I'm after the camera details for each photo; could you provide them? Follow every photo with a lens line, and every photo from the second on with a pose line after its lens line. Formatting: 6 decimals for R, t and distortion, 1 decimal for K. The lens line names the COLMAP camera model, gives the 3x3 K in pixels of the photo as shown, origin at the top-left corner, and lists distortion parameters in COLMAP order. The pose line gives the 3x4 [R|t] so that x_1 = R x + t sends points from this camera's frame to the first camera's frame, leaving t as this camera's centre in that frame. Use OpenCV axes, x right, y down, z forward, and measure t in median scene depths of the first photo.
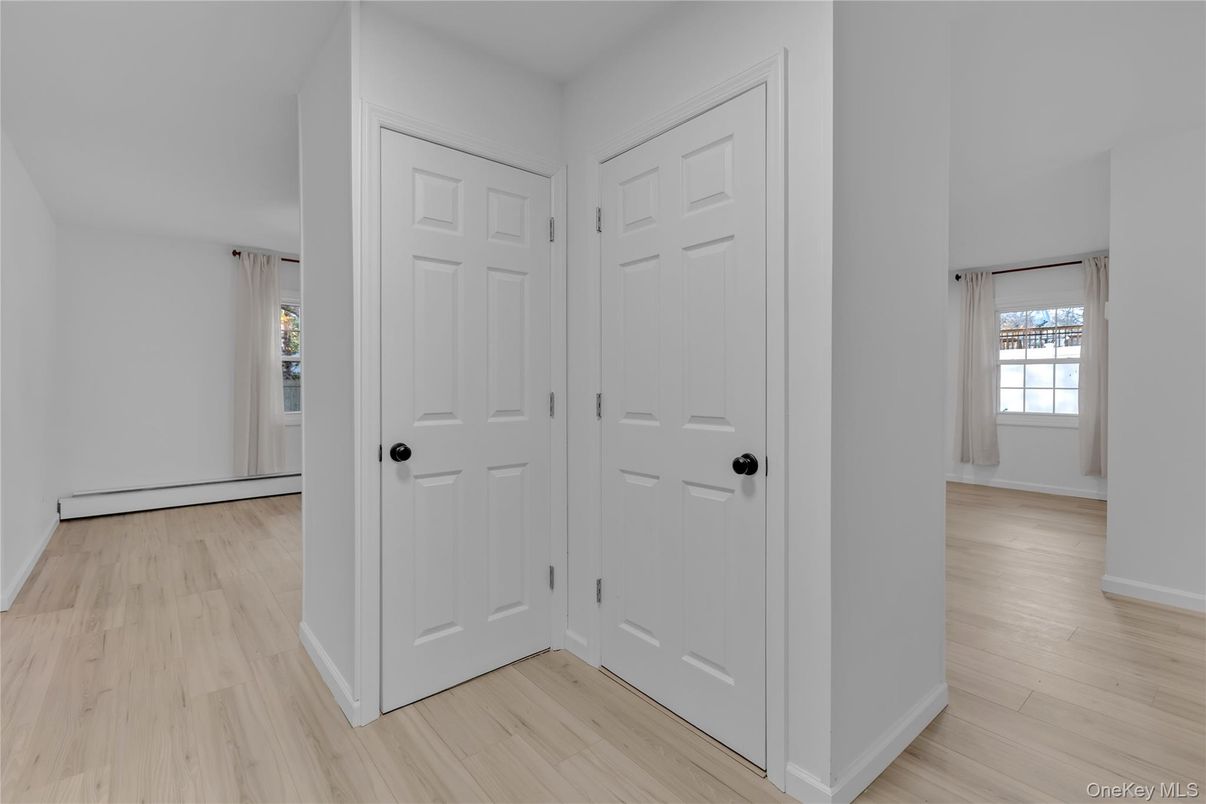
lens RADIAL K [[545.3, 0, 604.8], [0, 545.3, 388.9], [0, 0, 1]] dist [-0.002076, -0.000398]
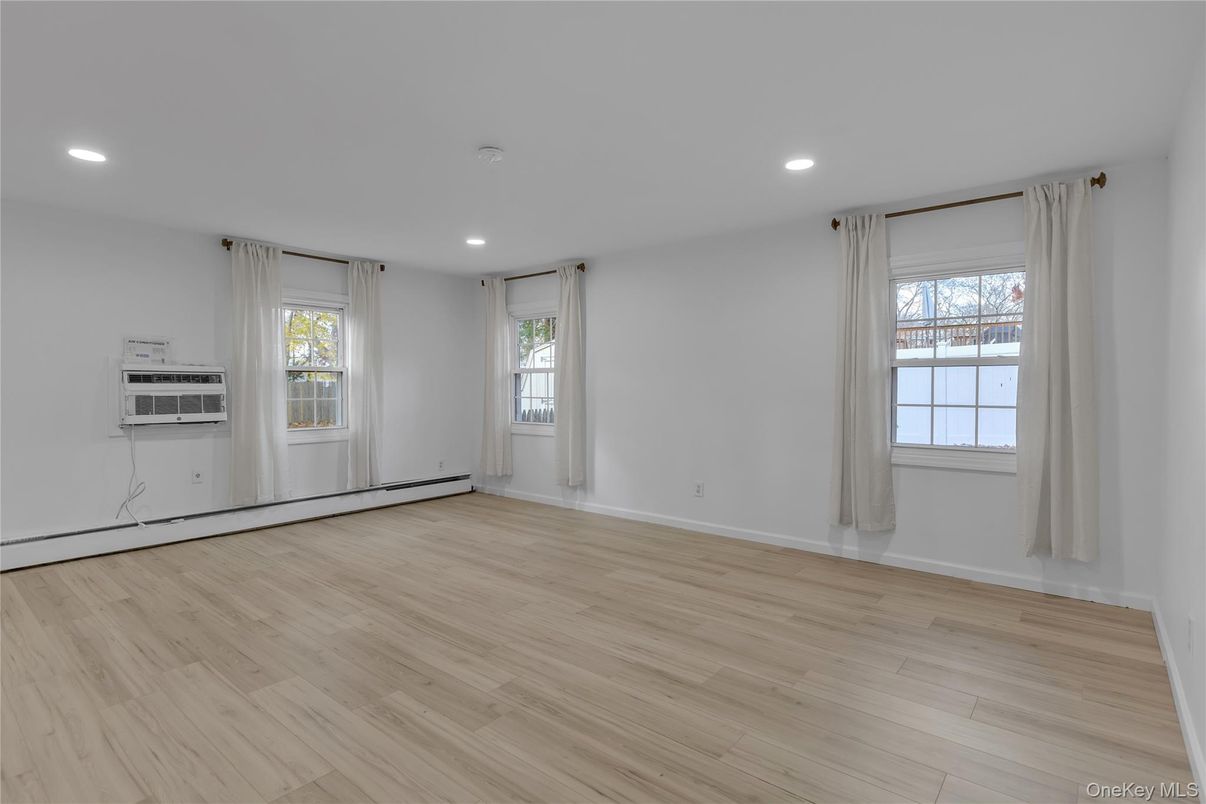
lens RADIAL K [[596.0, 0, 601.2], [0, 596.0, 407.9], [0, 0, 1]] dist [-0.010054, 0.000823]
pose [[0.981515, -0.009123, 0.191166, 0.273095], [0.006164, 0.999852, 0.016066, -0.012201], [-0.191284, -0.014590, 0.981426, 0.410200]]
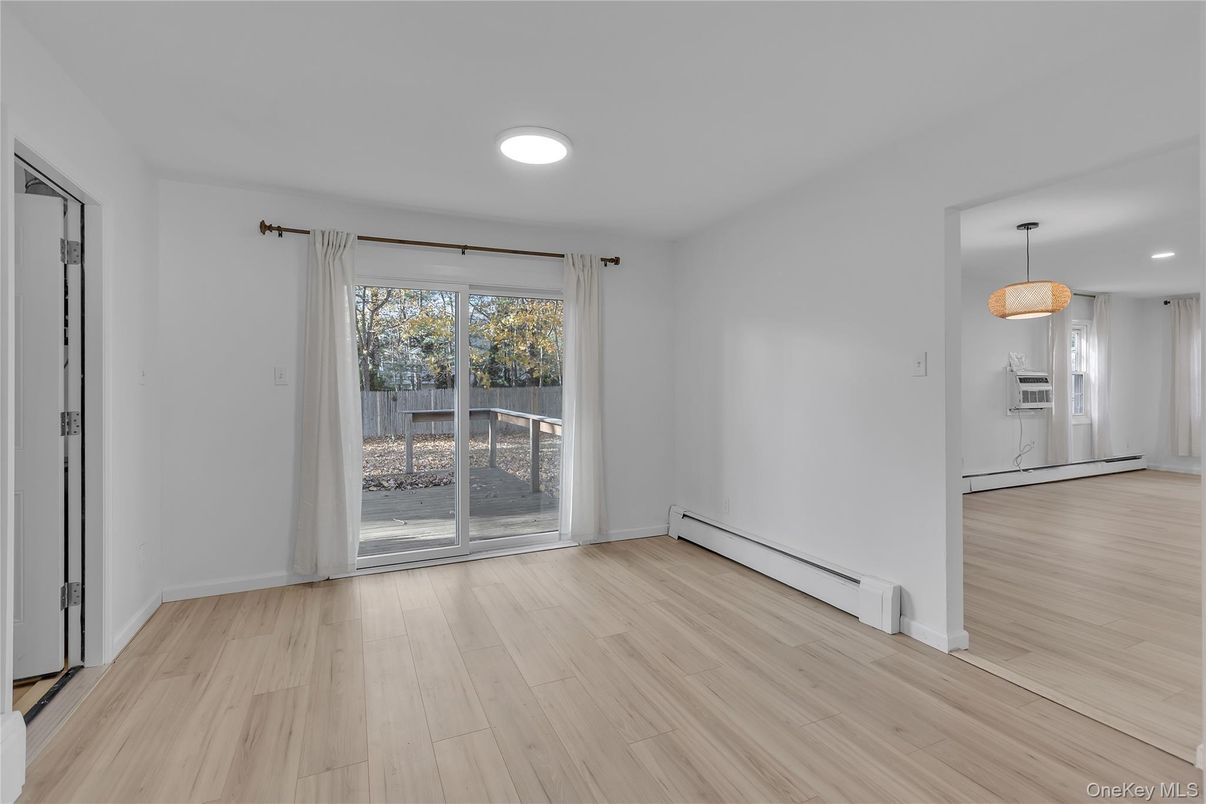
lens RADIAL K [[545.3, 0, 599.3], [0, 545.3, 389.9], [0, 0, 1]] dist [-0.002076, -0.000398]
pose [[0.964662, -0.009799, -0.263308, -0.658461], [0.003979, 0.999736, -0.022626, -0.000155], [0.263460, 0.020779, 0.964447, -0.026860]]
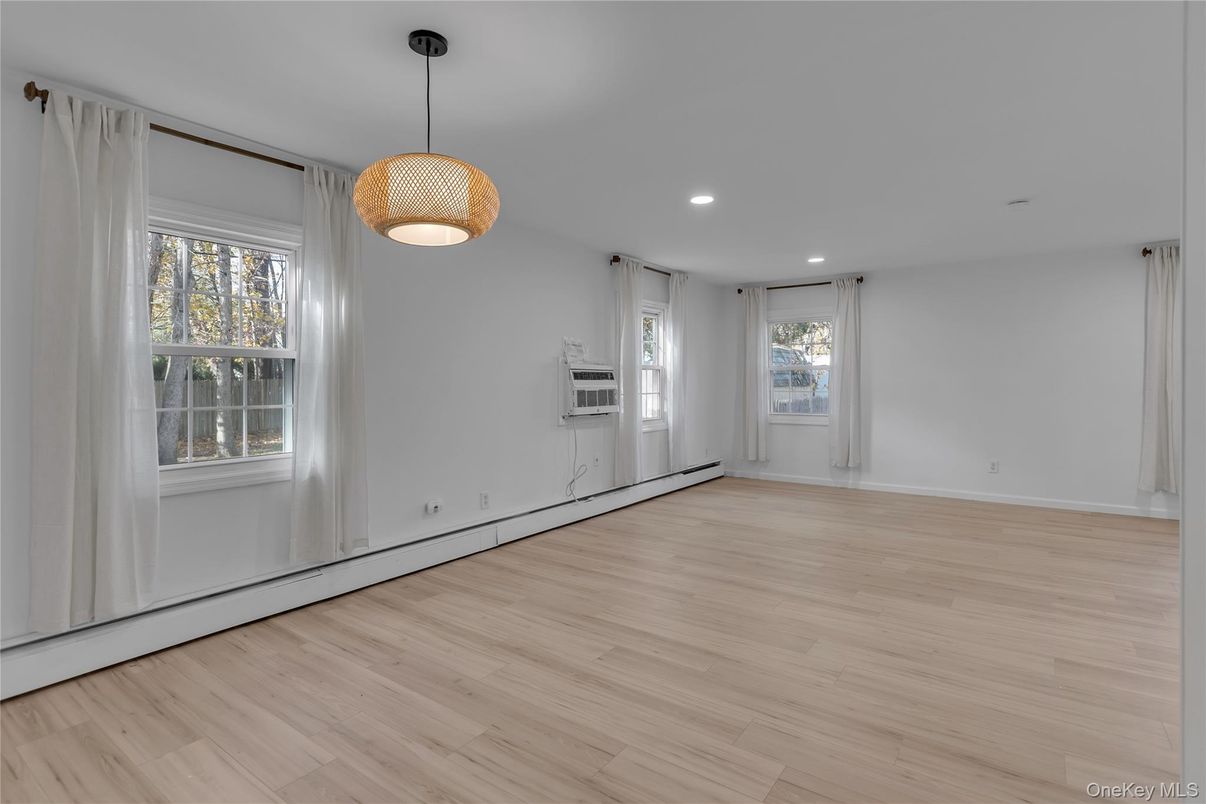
lens RADIAL K [[596.0, 0, 595.1], [0, 596.0, 390.6], [0, 0, 1]] dist [-0.010054, 0.000823]
pose [[0.969862, -0.009798, 0.243459, -0.321580], [0.011970, 0.999901, -0.007444, -0.012317], [-0.243362, 0.010134, 0.969883, 0.396955]]
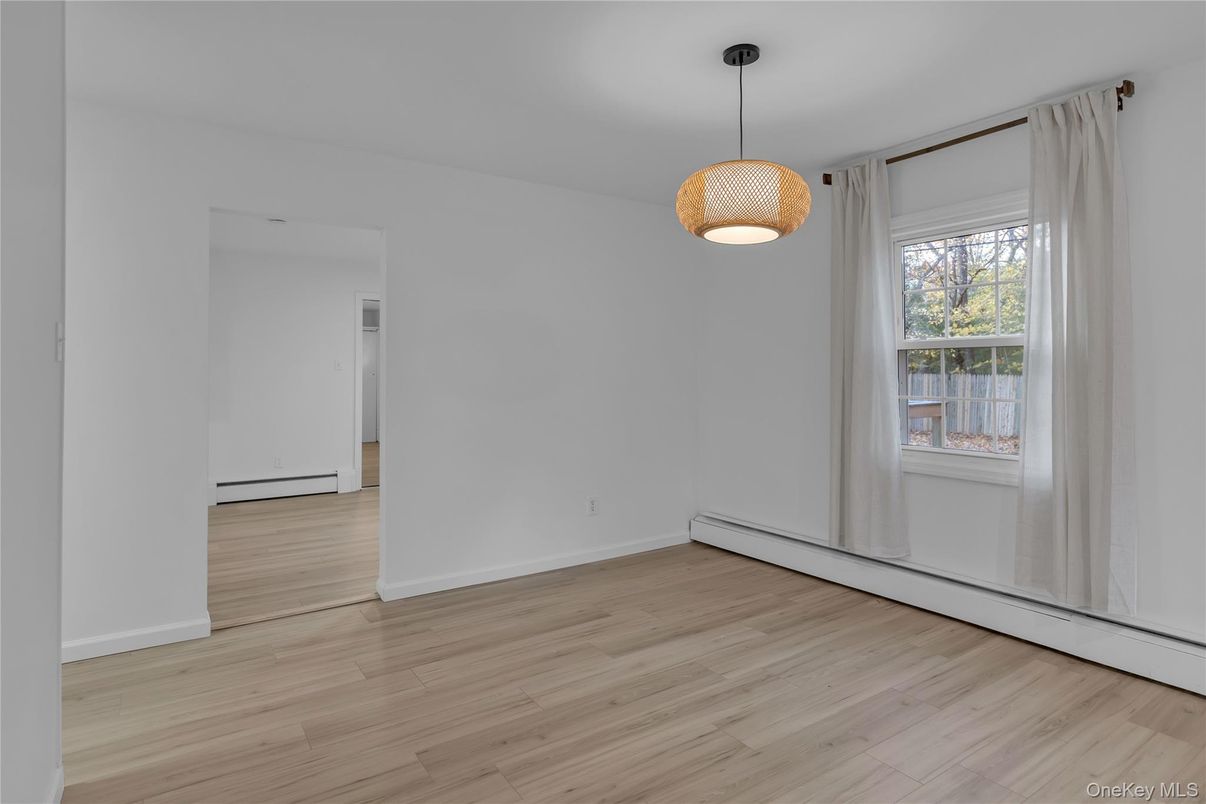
lens RADIAL K [[655.7, 0, 611.0], [0, 655.7, 373.6], [0, 0, 1]] dist [0.004063, -0.001243]
pose [[-0.100381, -0.003088, -0.994944, 0.064450], [-0.018797, 0.999823, -0.001206, -0.020241], [0.994771, 0.018580, -0.100422, 0.705968]]
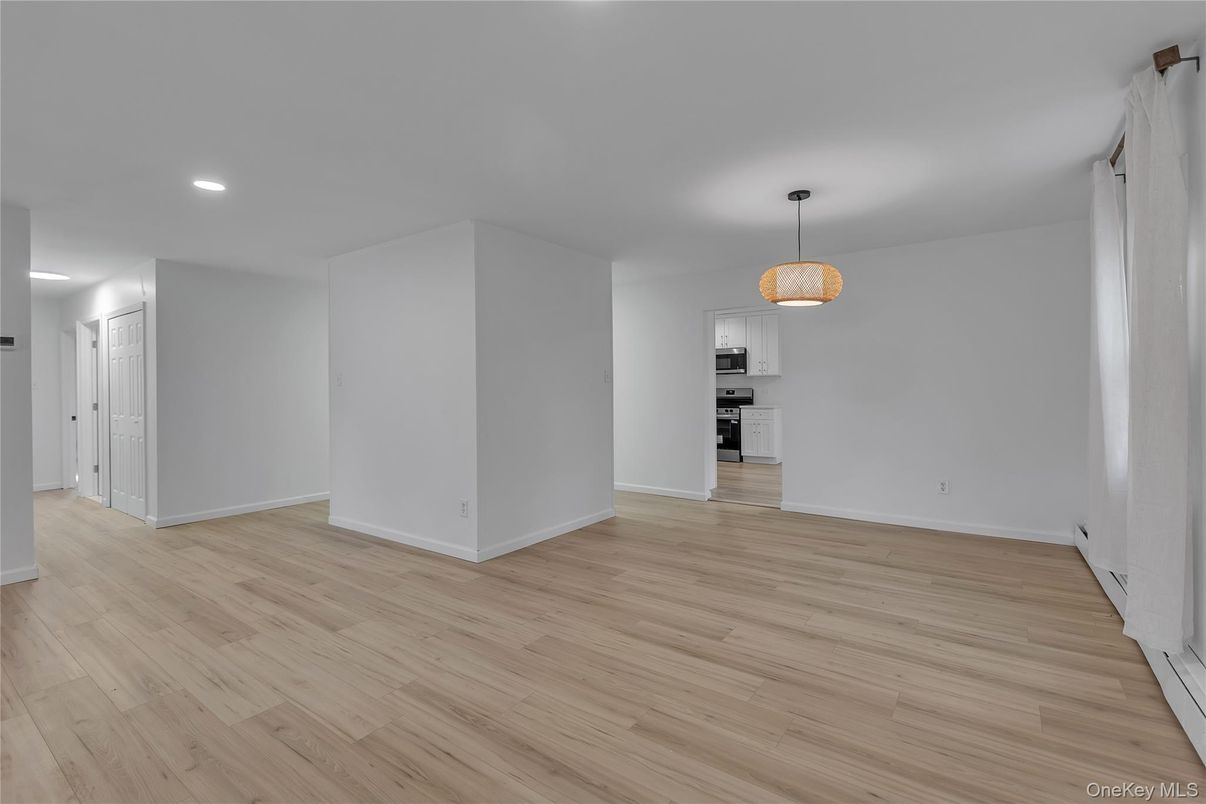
lens RADIAL K [[545.3, 0, 595.7], [0, 545.3, 393.7], [0, 0, 1]] dist [-0.002076, -0.000398]
pose [[-0.969652, 0.008270, -0.244348, 0.004515], [-0.000027, 0.999424, 0.033932, -0.030886], [0.244488, 0.032909, -0.969094, 1.227047]]
